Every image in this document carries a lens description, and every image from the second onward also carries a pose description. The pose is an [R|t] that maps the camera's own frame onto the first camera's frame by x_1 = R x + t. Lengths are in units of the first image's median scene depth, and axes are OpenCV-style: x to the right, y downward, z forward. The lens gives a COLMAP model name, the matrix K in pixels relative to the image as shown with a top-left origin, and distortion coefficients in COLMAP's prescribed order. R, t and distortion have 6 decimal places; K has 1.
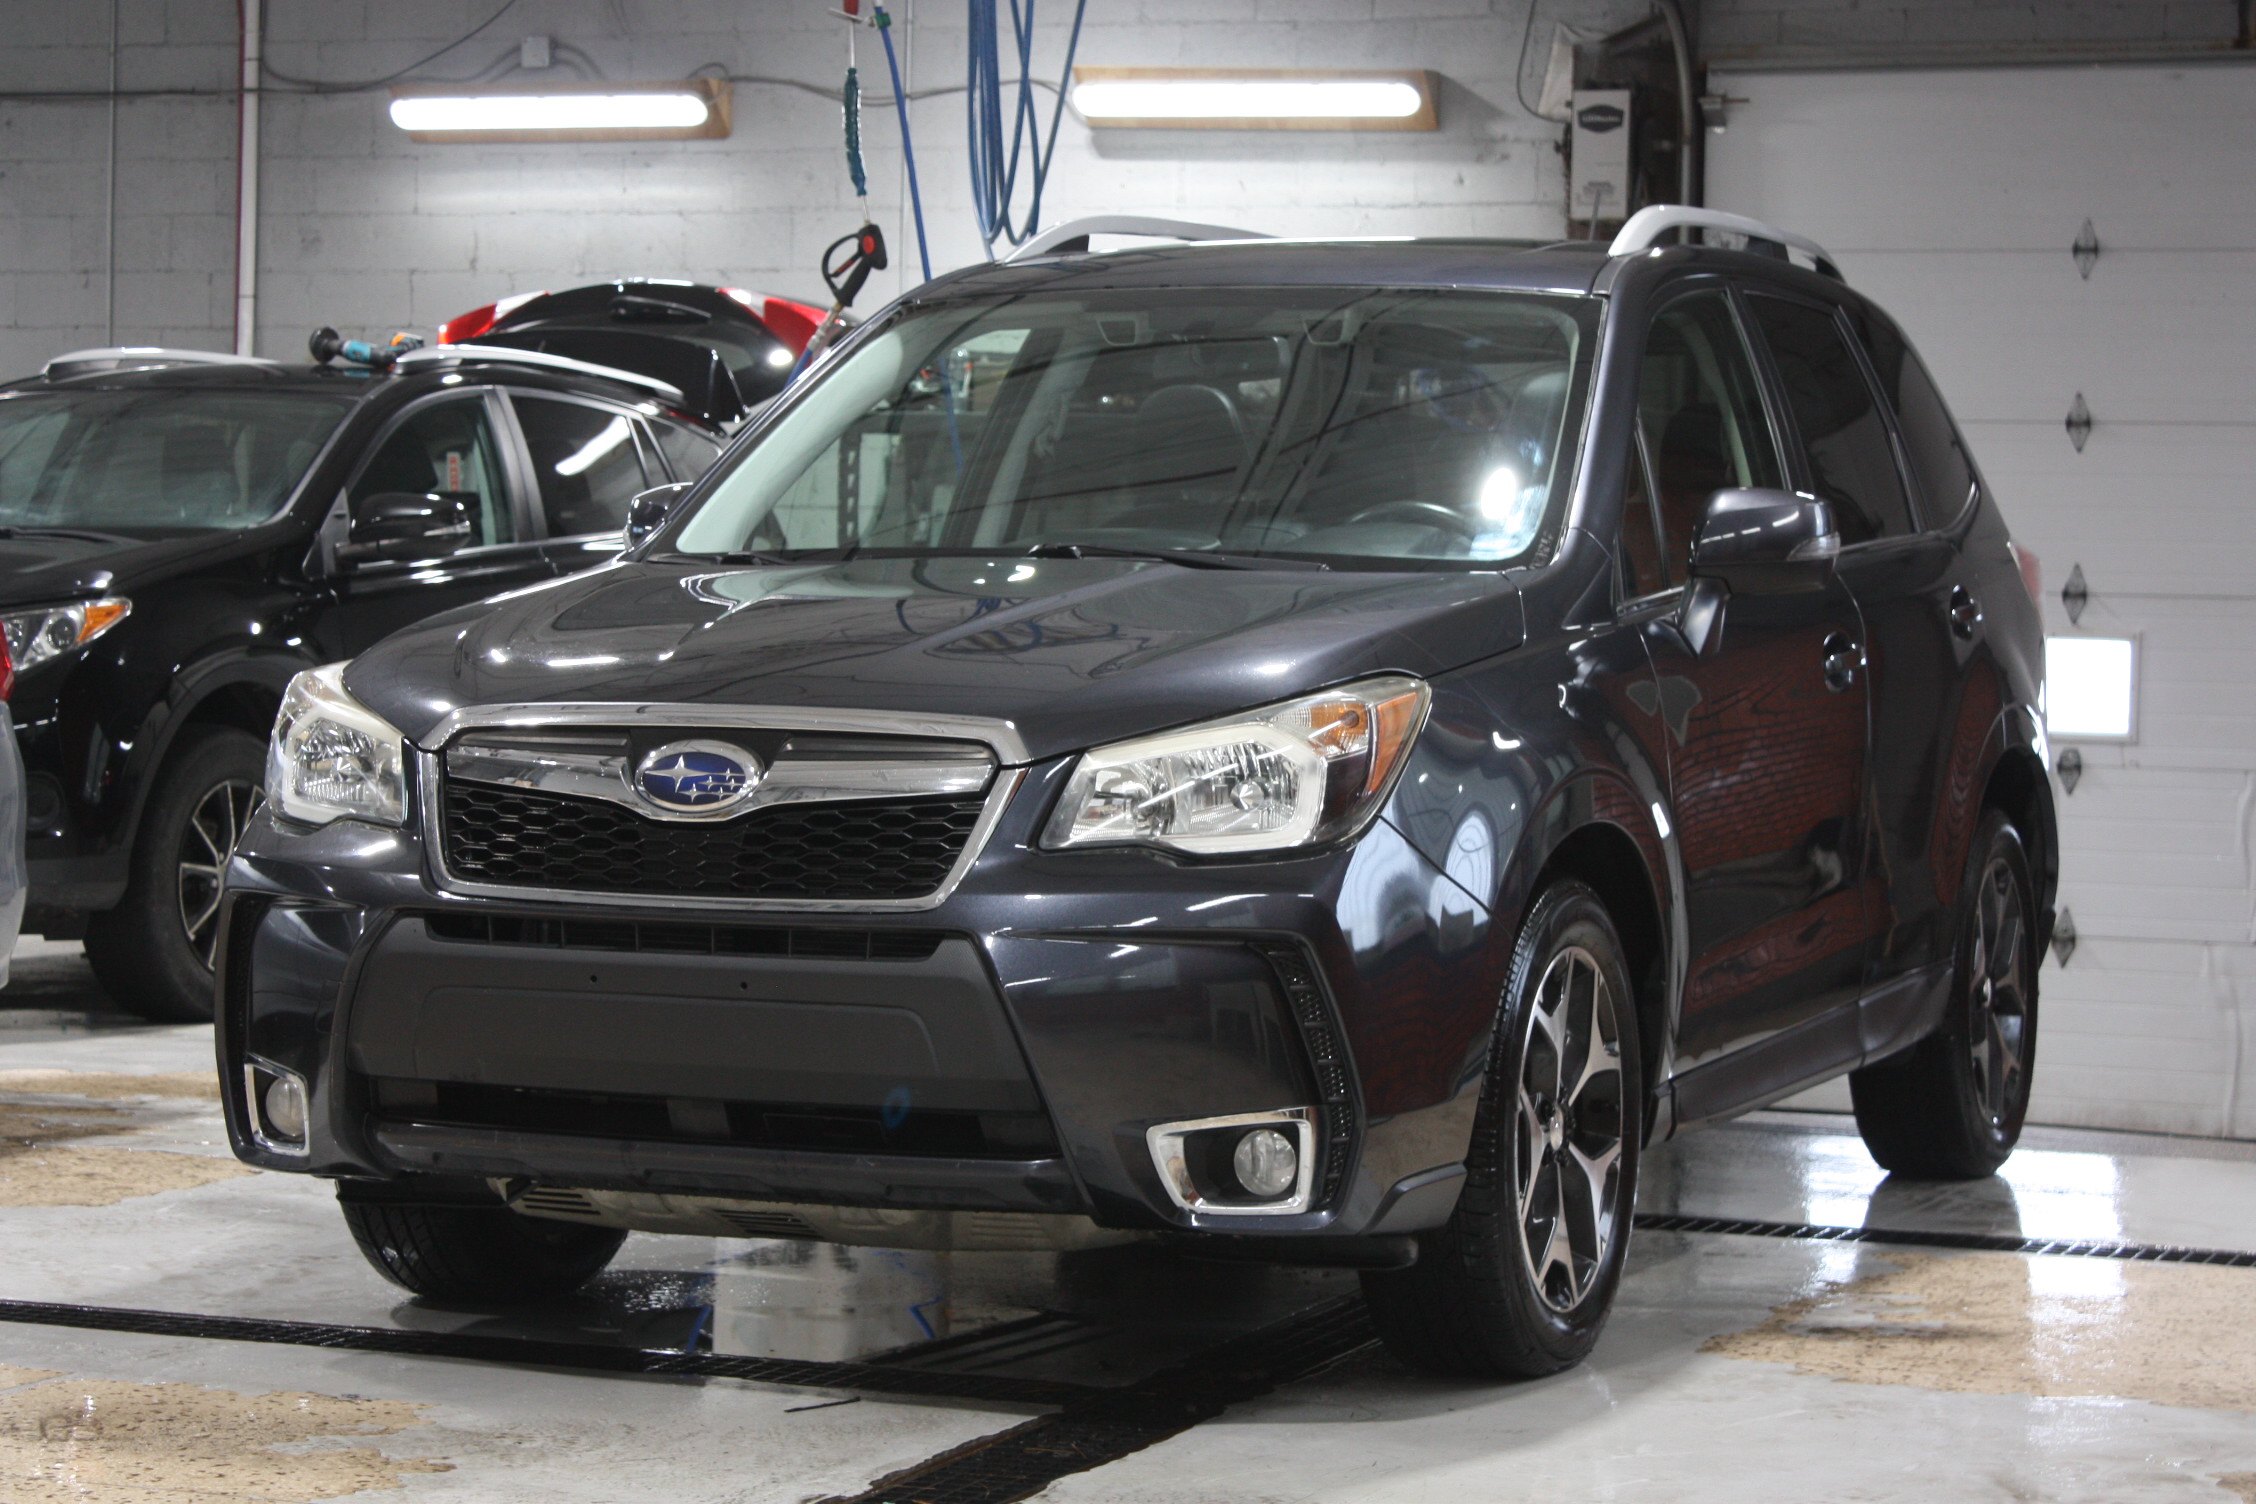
lens RADIAL K [[5205.7, 0, 1128.2], [0, 5205.7, 753.8], [0, 0, 1]] dist [0.071572, 0.000000]
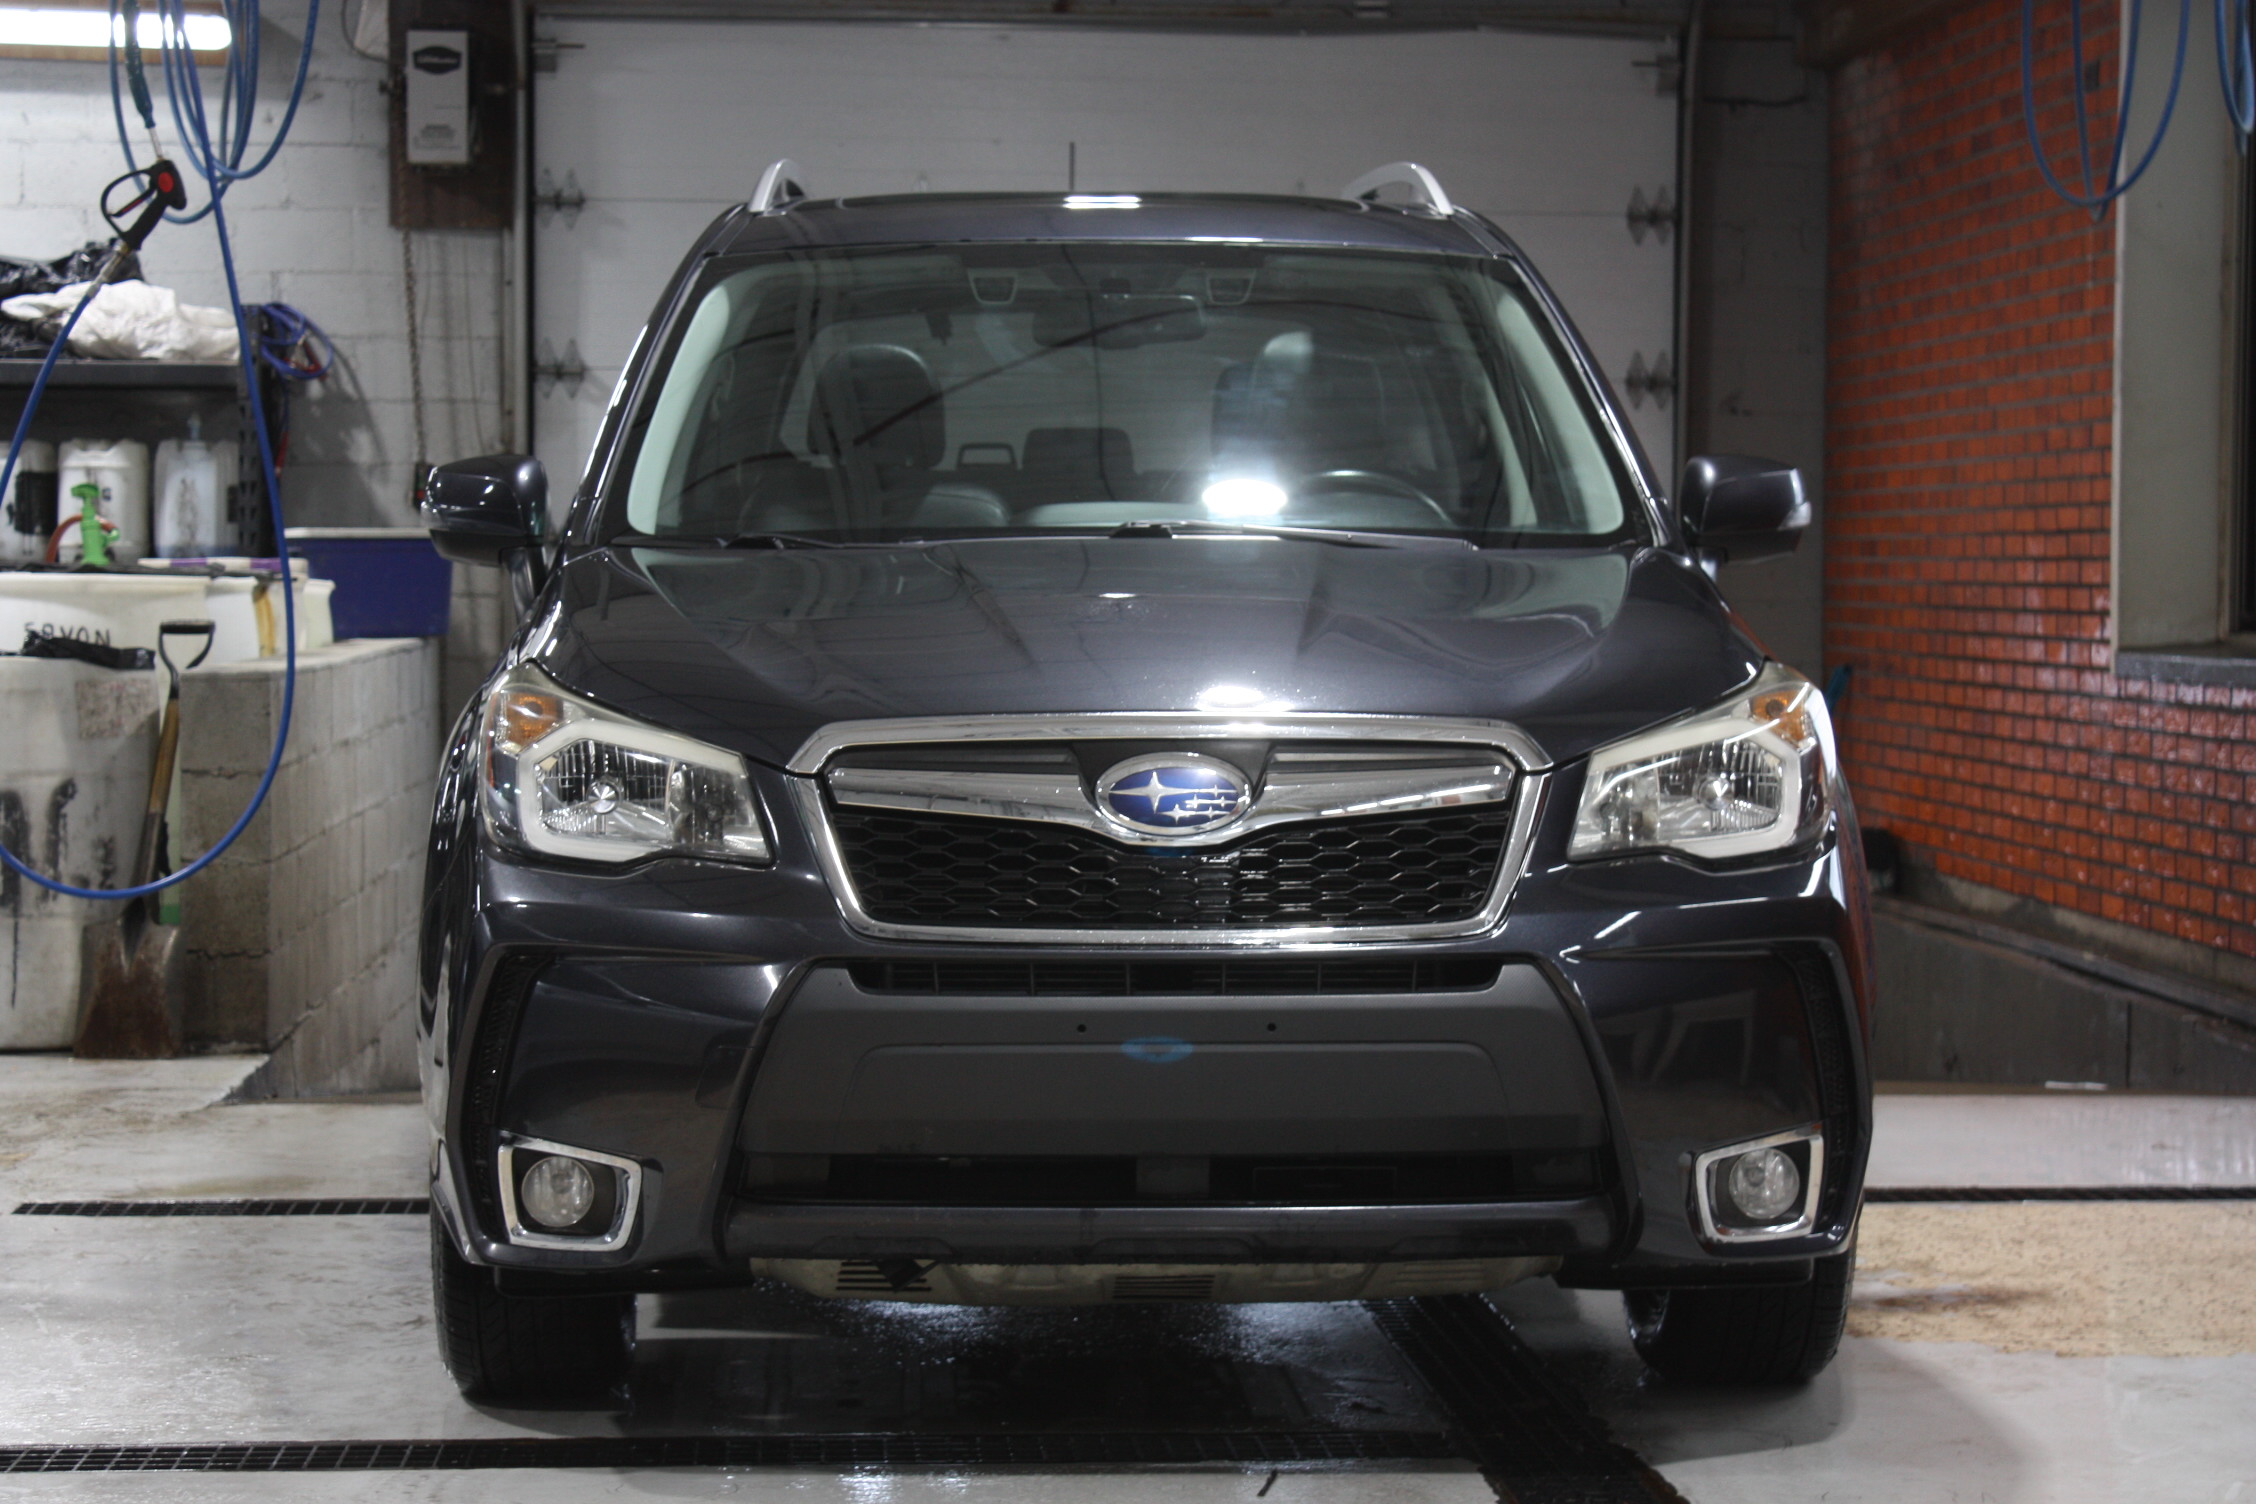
lens RADIAL K [[4958.5, 0, 1128.1], [0, 4958.5, 749.0], [0, 0, 1]] dist [0.049058, 0.000000]
pose [[0.895978, -0.032759, 0.442888, -0.284044], [0.025779, 0.999431, 0.021773, -0.013541], [-0.443349, -0.008091, 0.896313, 0.148567]]
